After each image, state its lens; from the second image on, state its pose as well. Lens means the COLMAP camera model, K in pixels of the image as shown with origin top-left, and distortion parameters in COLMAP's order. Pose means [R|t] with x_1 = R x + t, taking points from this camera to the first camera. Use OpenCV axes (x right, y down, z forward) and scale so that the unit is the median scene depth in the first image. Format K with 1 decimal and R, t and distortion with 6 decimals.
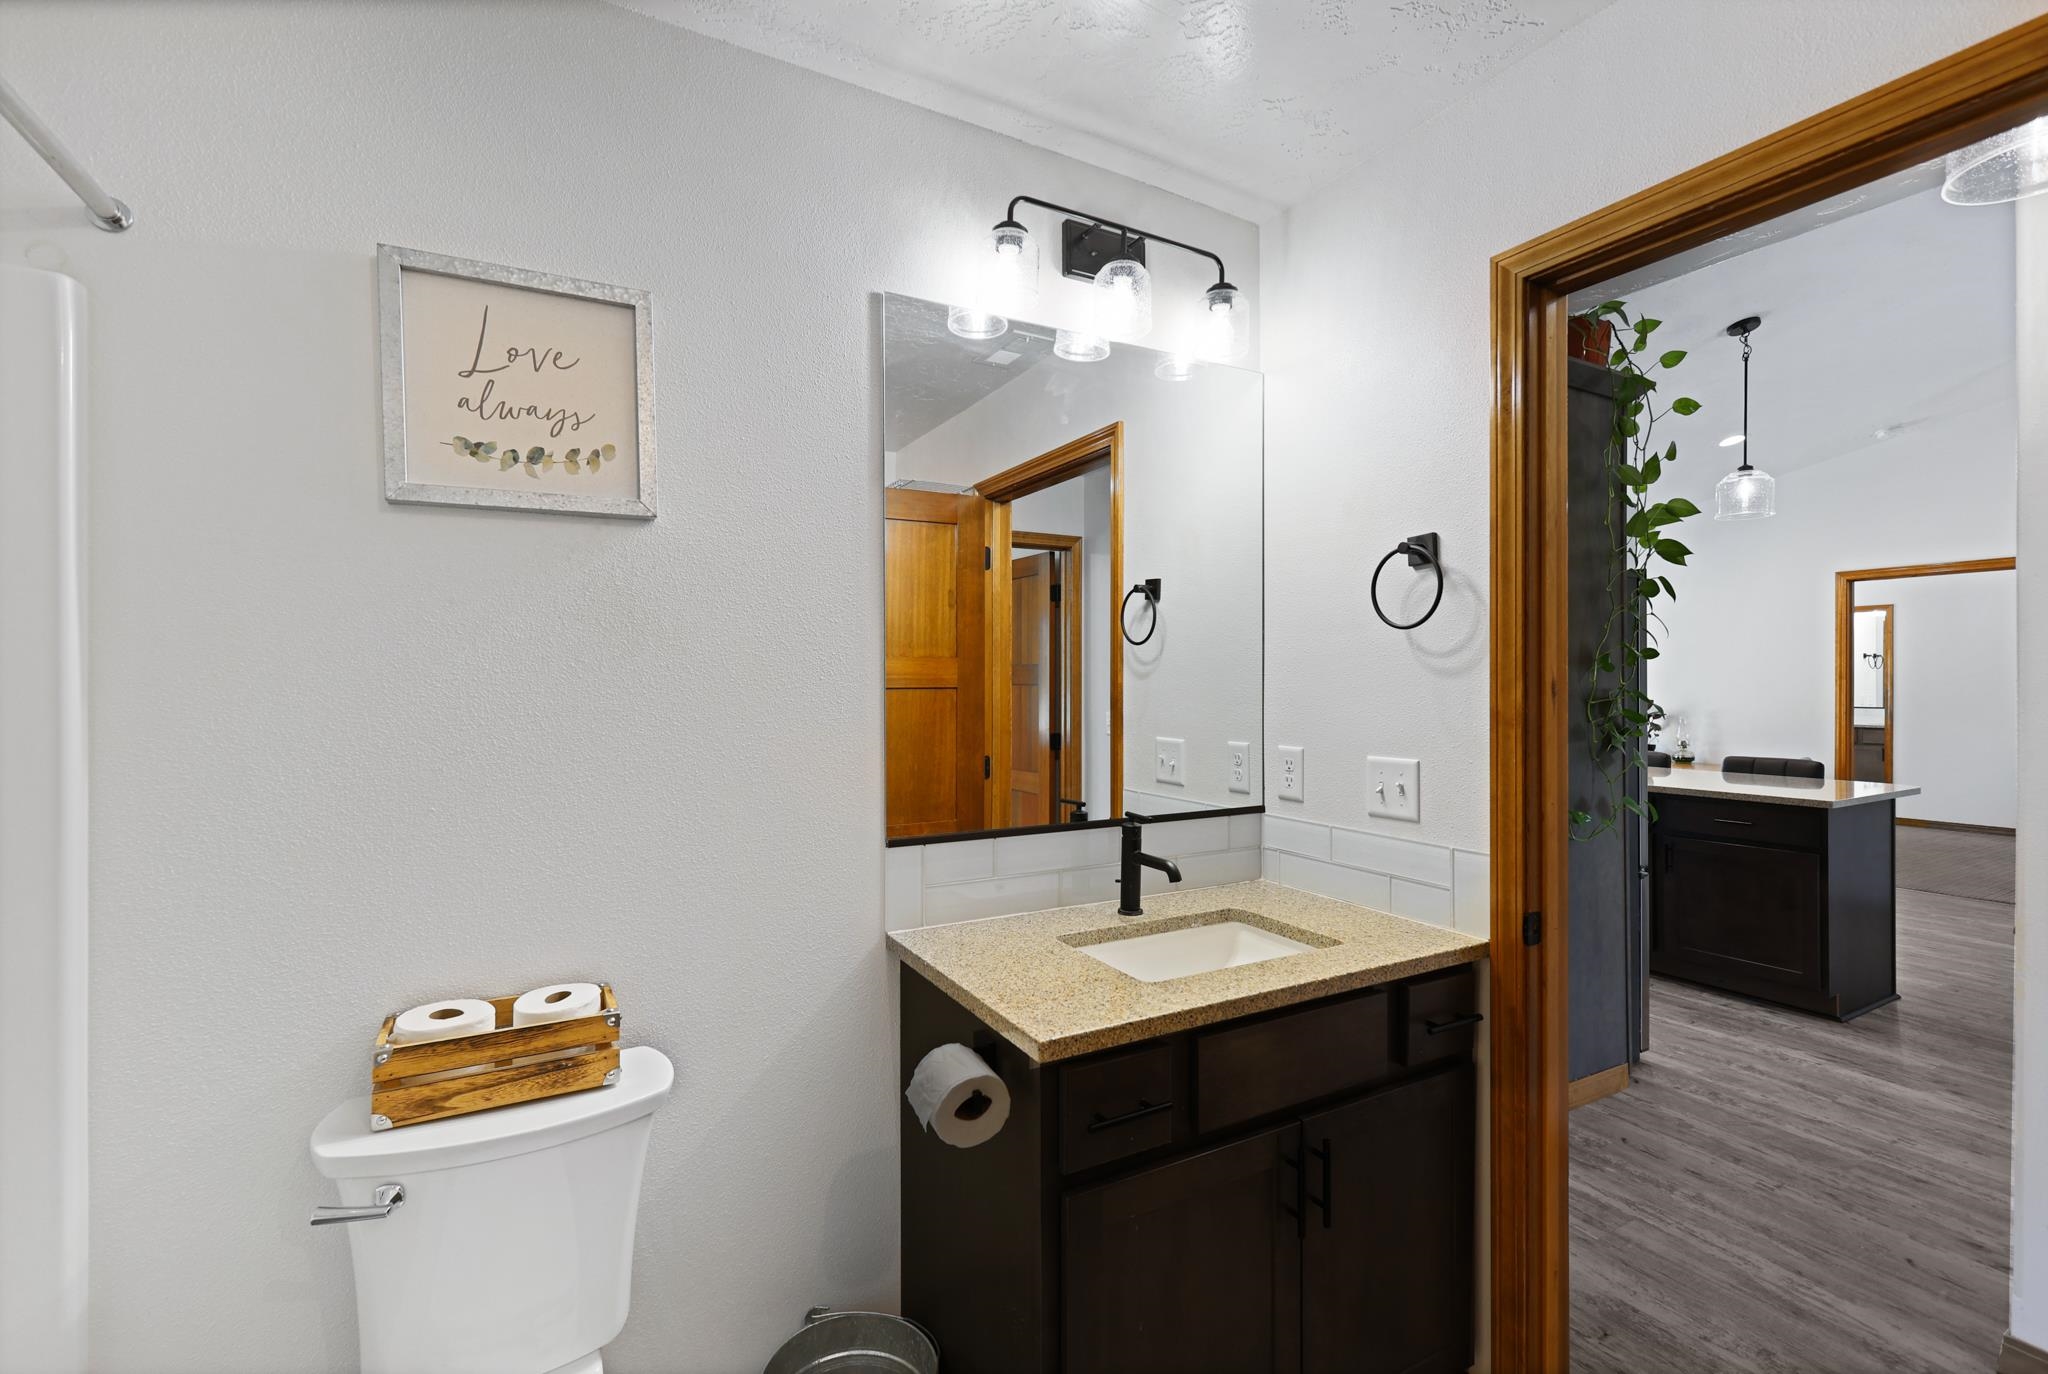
lens RADIAL K [[902.9, 0, 1024.0], [0, 902.9, 687.0], [0, 0, 1]] dist [0.001281, 0.000170]
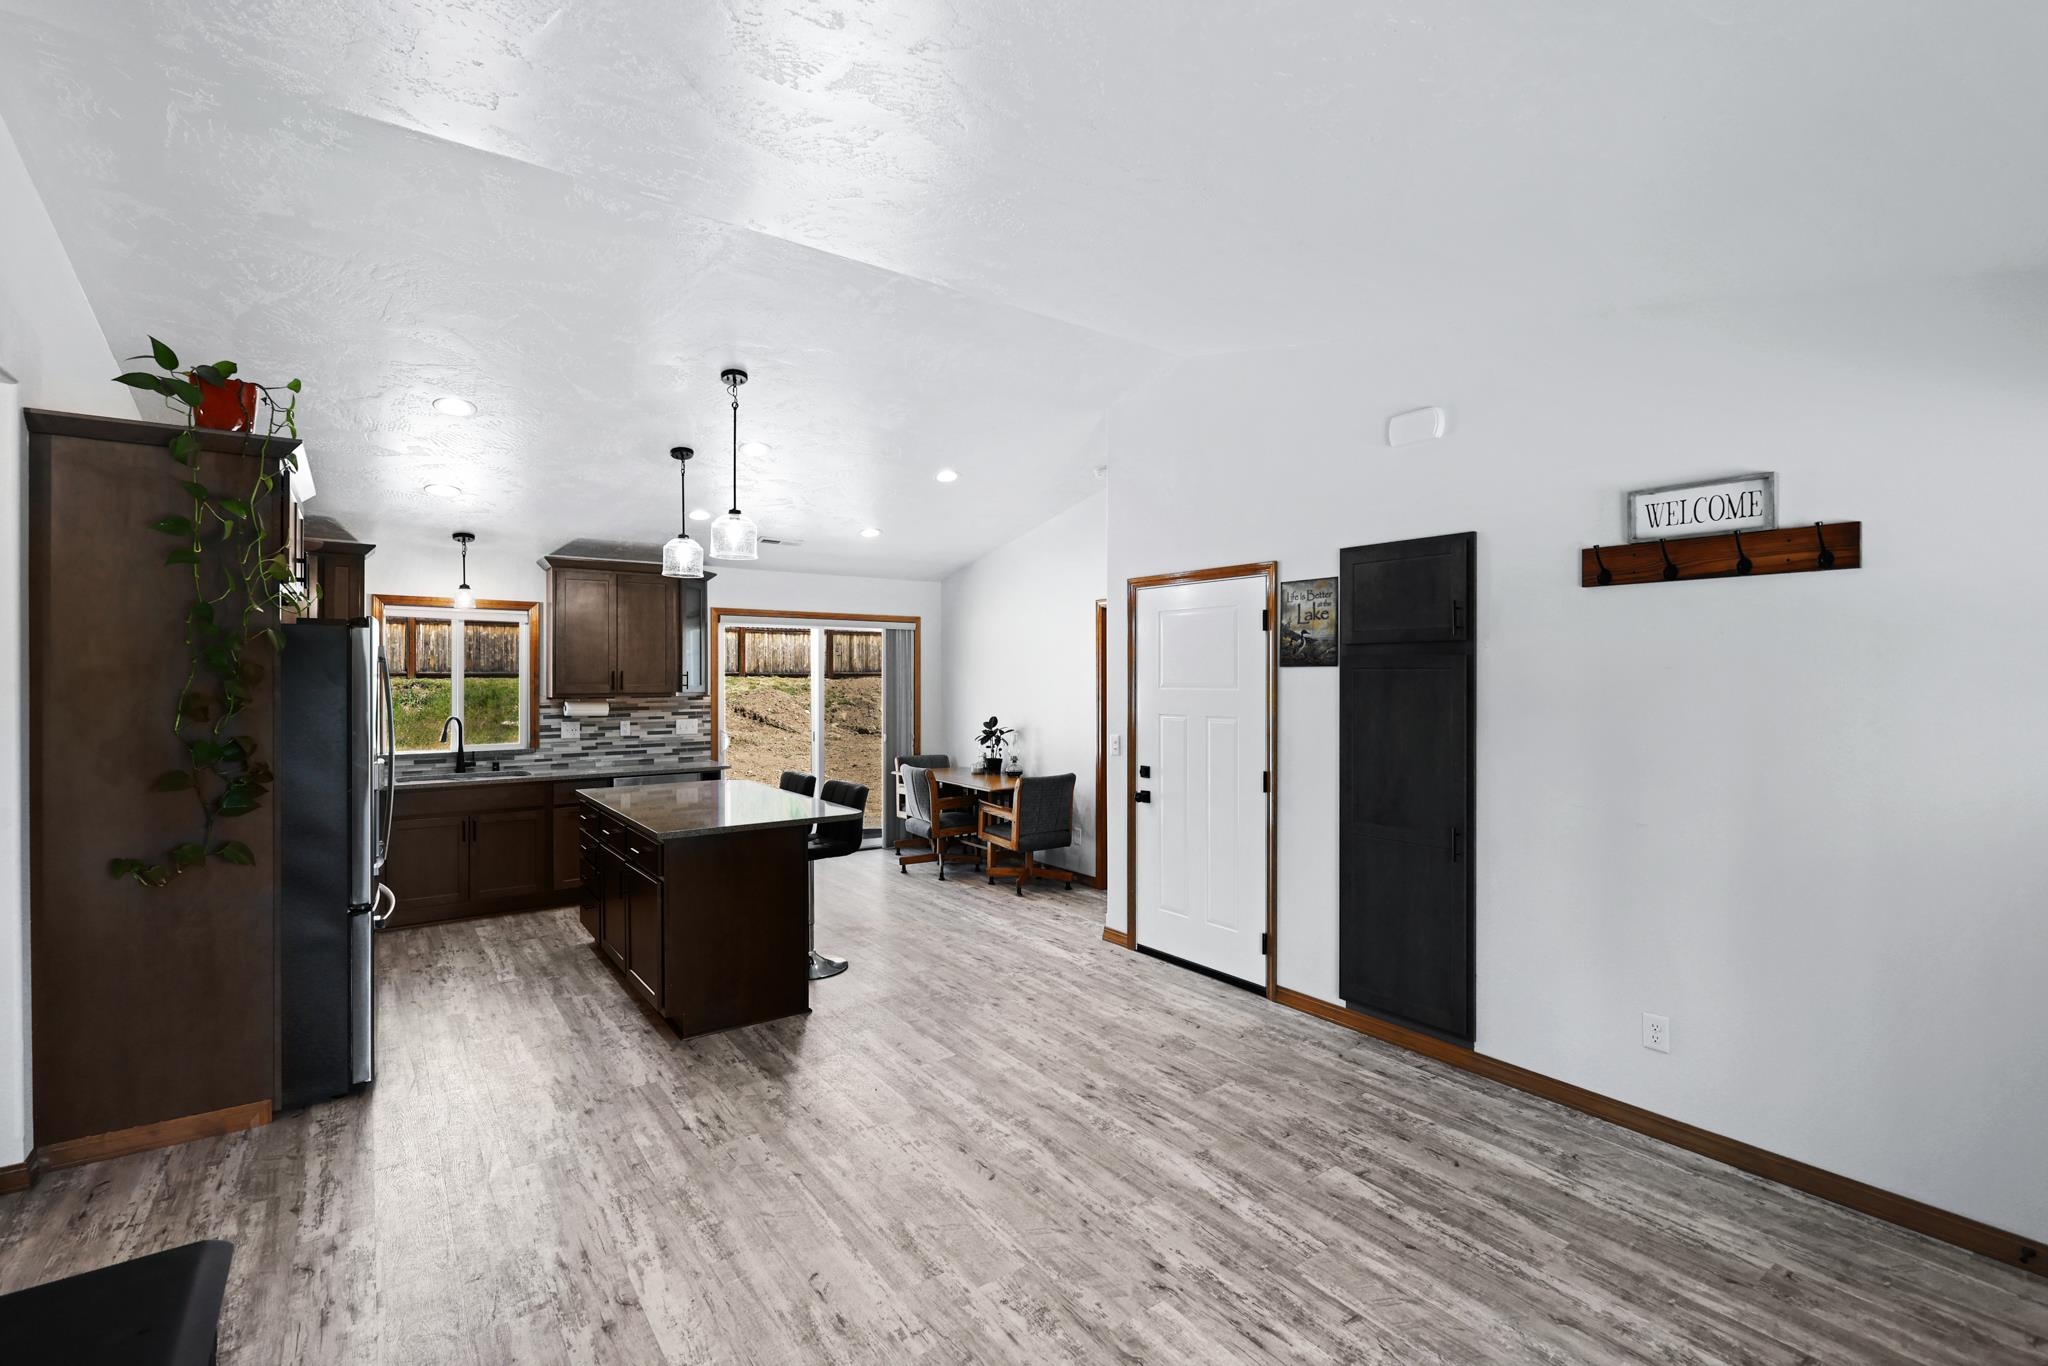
lens RADIAL K [[907.5, 0, 1020.2], [0, 907.5, 678.4], [0, 0, 1]] dist [0.001512, 0.000148]
pose [[0.994026, 0.000848, 0.109140, 1.886633], [-0.000297, 0.999987, -0.005071, -0.077646], [-0.109143, 0.005008, 0.994013, -0.166270]]
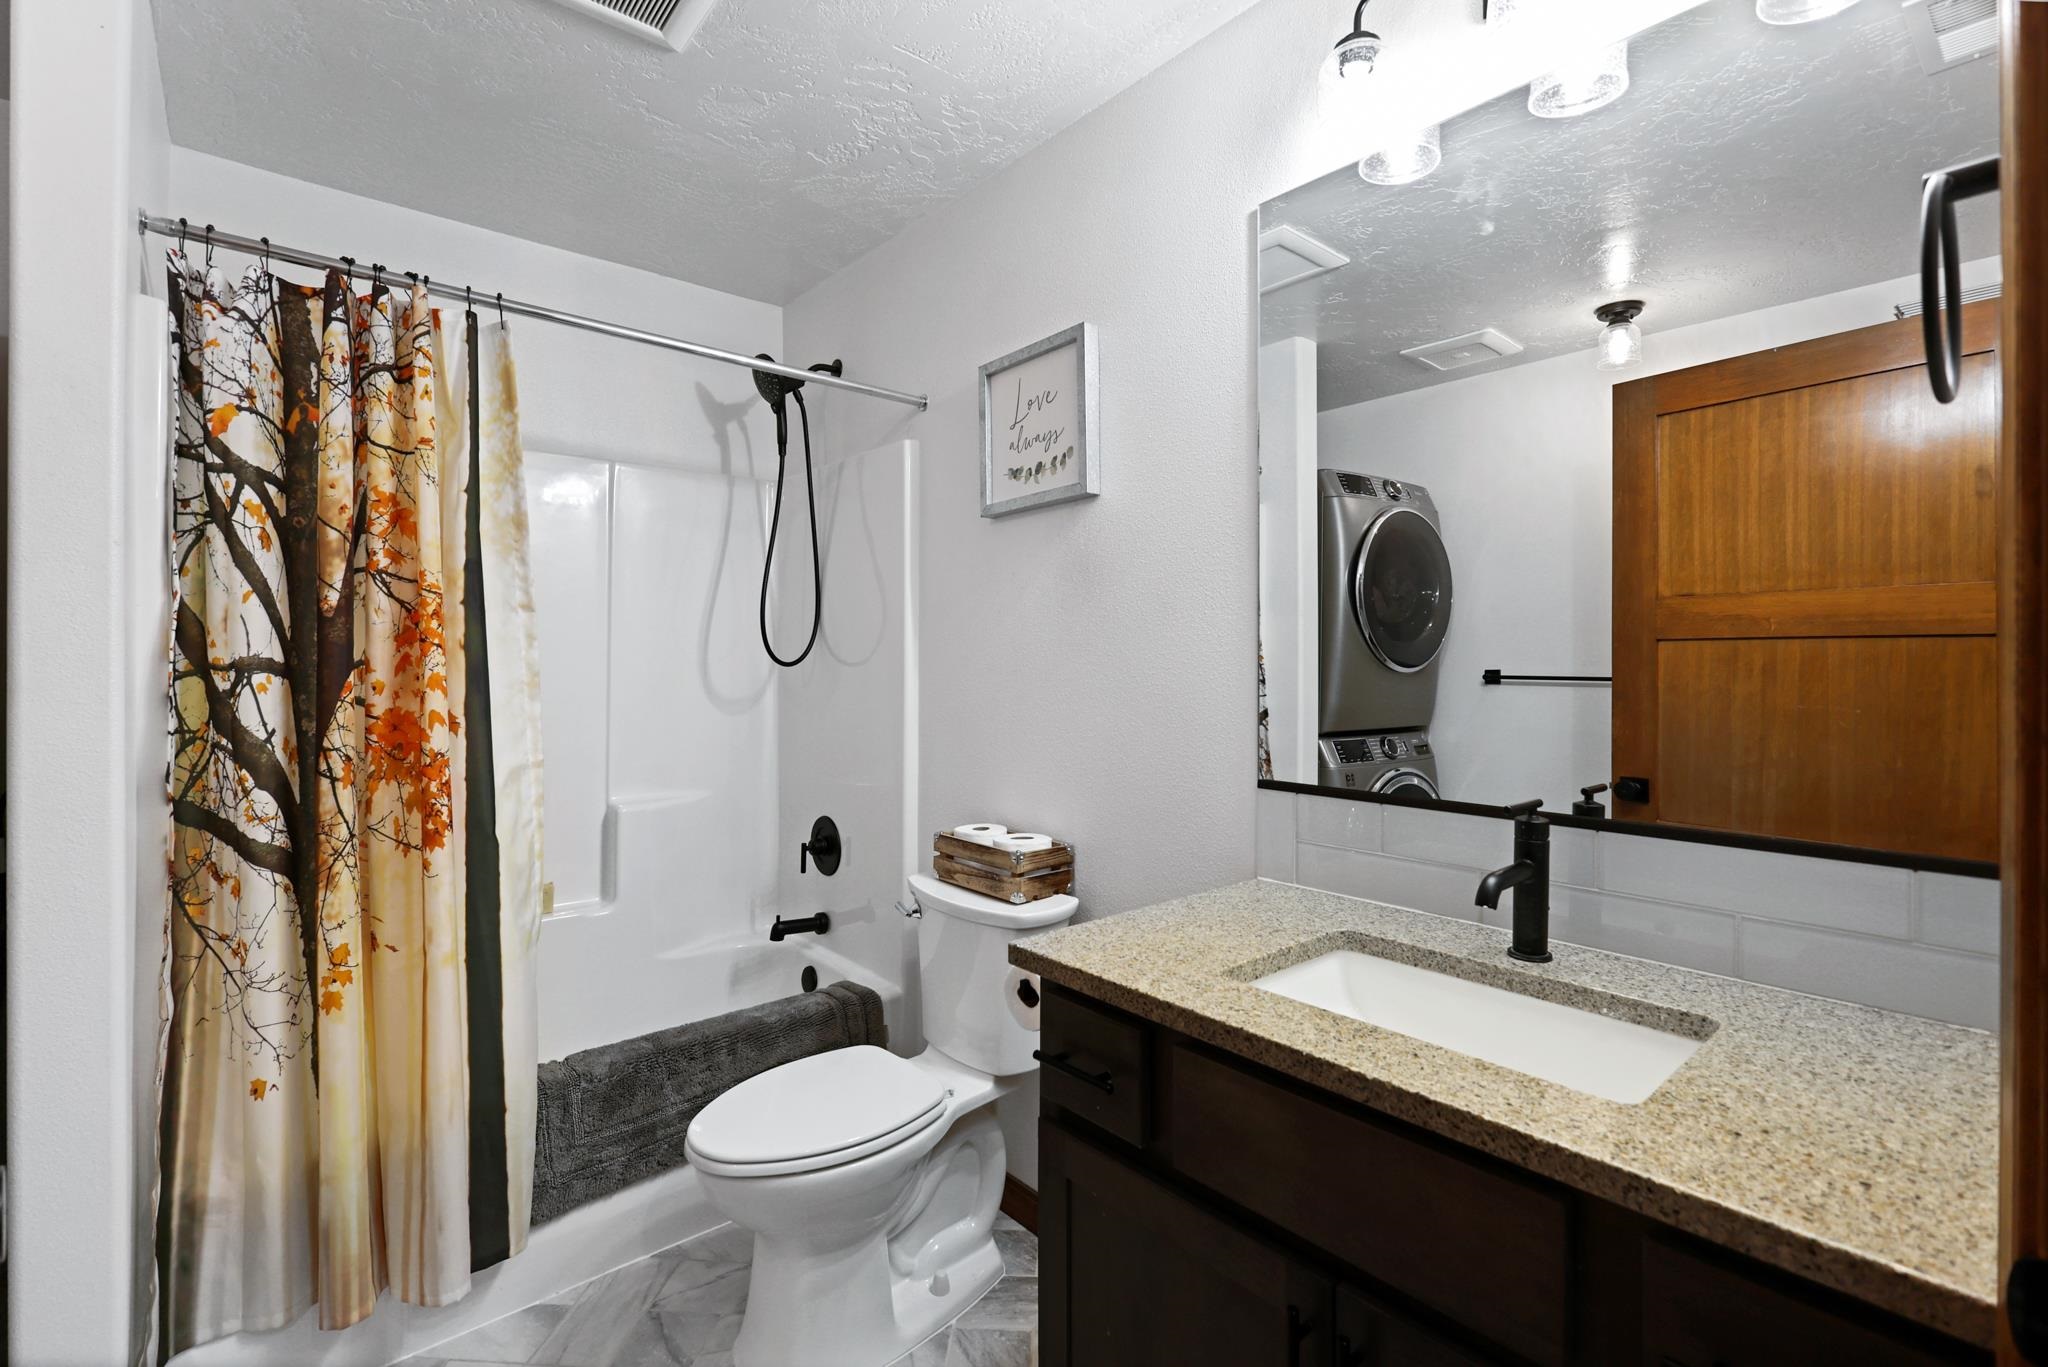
lens RADIAL K [[919.5, 0, 1020.1], [0, 919.5, 664.0], [0, 0, 1]] dist [-0.004483, 0.000283]
pose [[0.185230, -0.001159, -0.982694, 0.558439], [-0.008759, 0.999958, -0.002830, 0.039471], [0.982656, 0.009132, 0.185212, 0.427804]]
